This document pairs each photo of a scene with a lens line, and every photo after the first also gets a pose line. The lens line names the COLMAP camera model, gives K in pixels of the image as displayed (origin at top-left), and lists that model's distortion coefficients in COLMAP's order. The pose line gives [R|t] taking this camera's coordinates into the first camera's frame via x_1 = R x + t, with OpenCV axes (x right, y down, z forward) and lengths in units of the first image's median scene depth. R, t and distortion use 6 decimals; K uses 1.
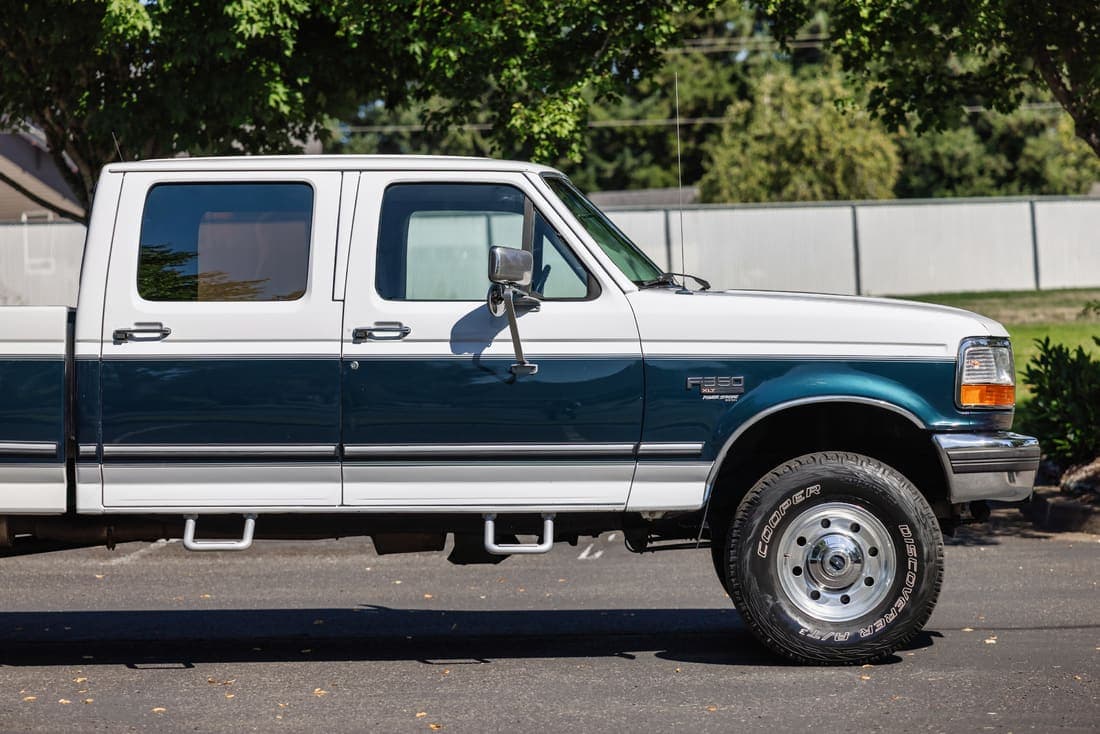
lens RADIAL K [[2799.3, 0, 550.9], [0, 2799.3, 339.2], [0, 0, 1]] dist [0.047911, 0.207401]
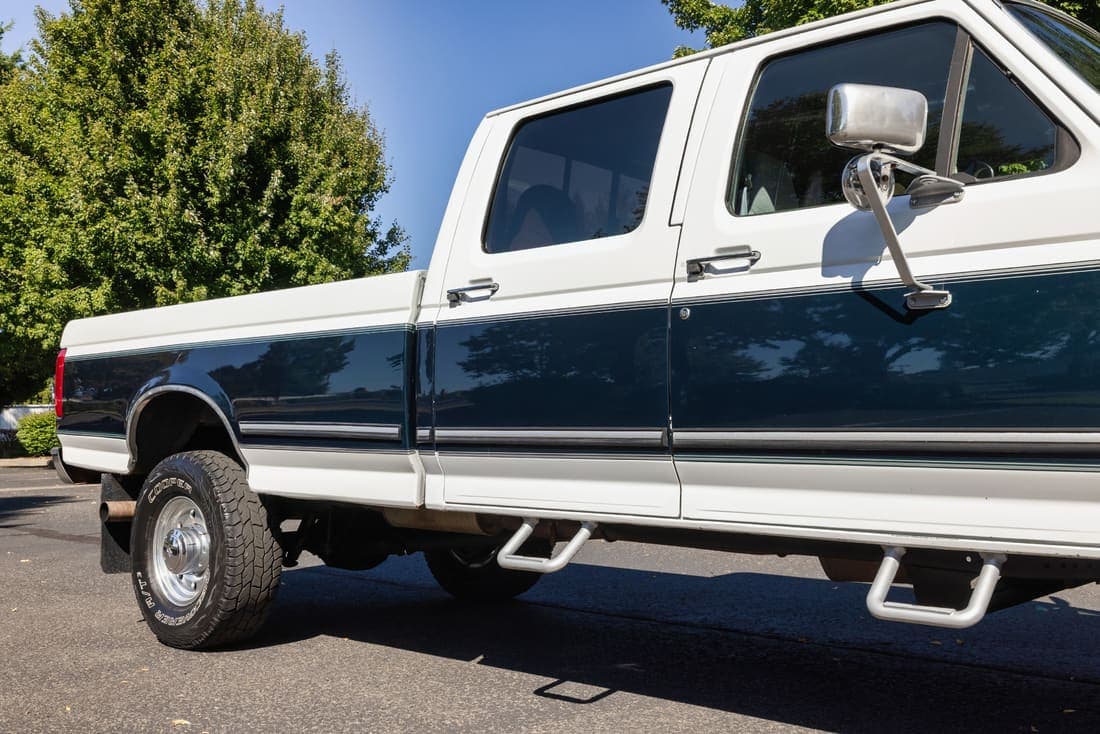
lens RADIAL K [[1103.4, 0, 550.0], [0, 1103.4, 367.0], [0, 0, 1]] dist [-0.012798, 0.012527]
pose [[0.752799, -0.033092, -0.657418, 0.080553], [-0.004536, 0.998451, -0.055453, 0.037265], [0.658235, 0.044726, 0.751483, 0.772491]]
